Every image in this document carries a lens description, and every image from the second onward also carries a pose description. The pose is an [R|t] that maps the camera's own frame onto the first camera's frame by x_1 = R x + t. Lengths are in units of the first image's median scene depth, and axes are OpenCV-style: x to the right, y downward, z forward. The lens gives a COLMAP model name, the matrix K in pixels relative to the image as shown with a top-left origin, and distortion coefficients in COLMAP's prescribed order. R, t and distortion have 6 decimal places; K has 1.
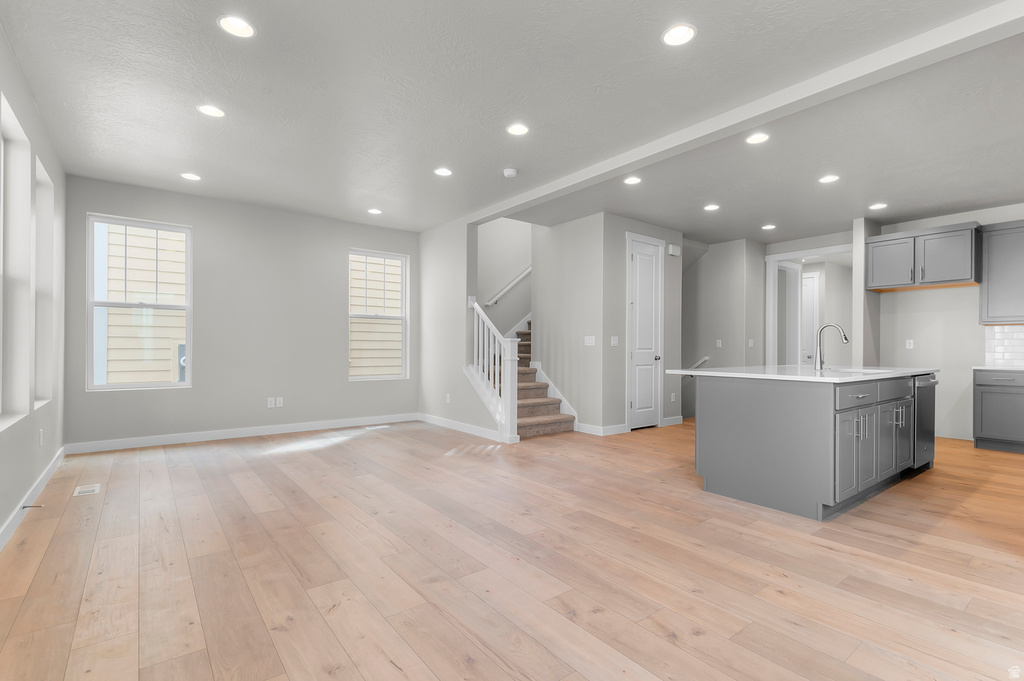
lens RADIAL K [[478.6, 0, 510.1], [0, 478.6, 347.6], [0, 0, 1]] dist [-0.000459, -0.000690]
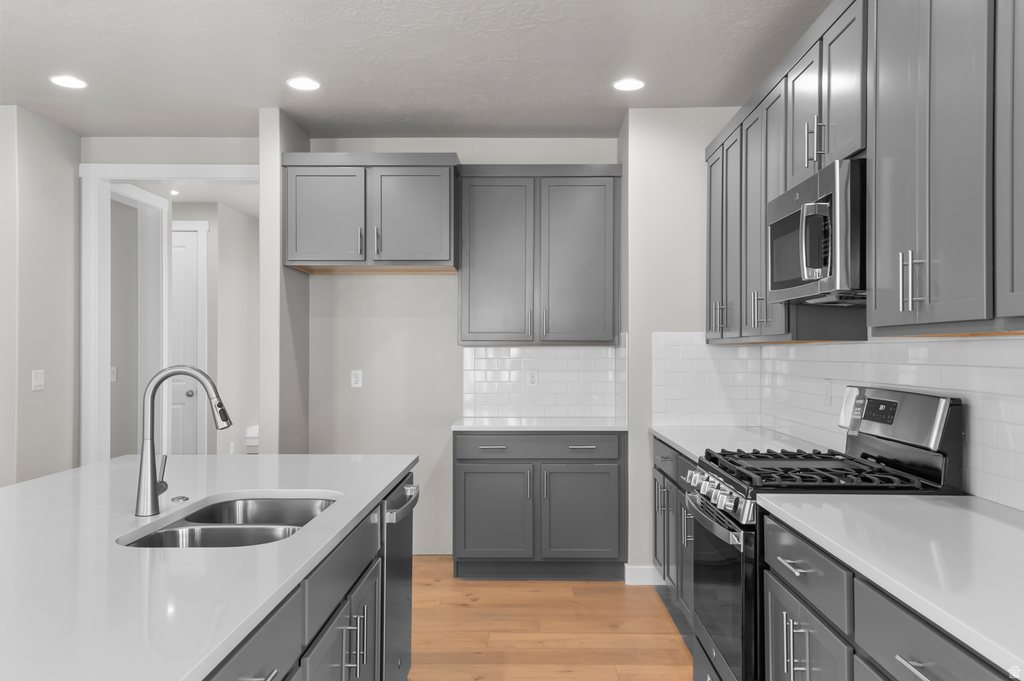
lens RADIAL K [[827.2, 0, 510.8], [0, 827.2, 343.3], [0, 0, 1]] dist [0.064979, 0.003464]
pose [[0.622863, 0.001789, 0.782329, 0.257499], [0.003044, 0.999984, -0.004710, -0.042366], [-0.782325, 0.005315, 0.622848, 0.335589]]
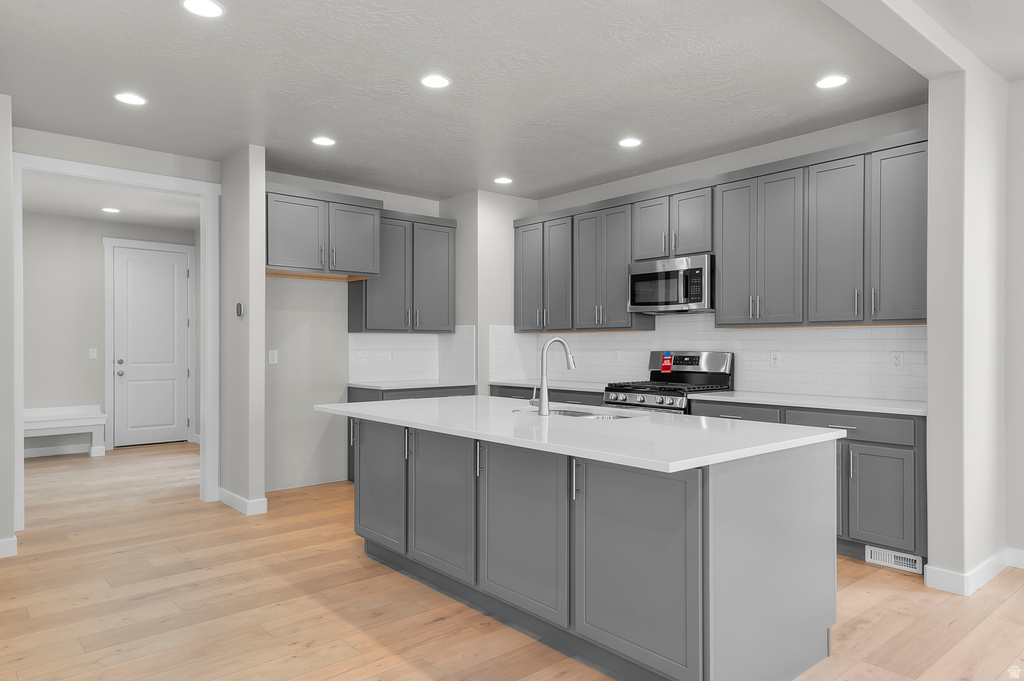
lens RADIAL K [[662.8, 0, 513.3], [0, 662.8, 343.0], [0, 0, 1]] dist [0.005093, 0.001876]
pose [[-0.054753, -0.003189, 0.998495, -0.114343], [-0.001200, 0.999994, 0.003128, -0.031251], [-0.998499, -0.001026, -0.054757, 0.754244]]
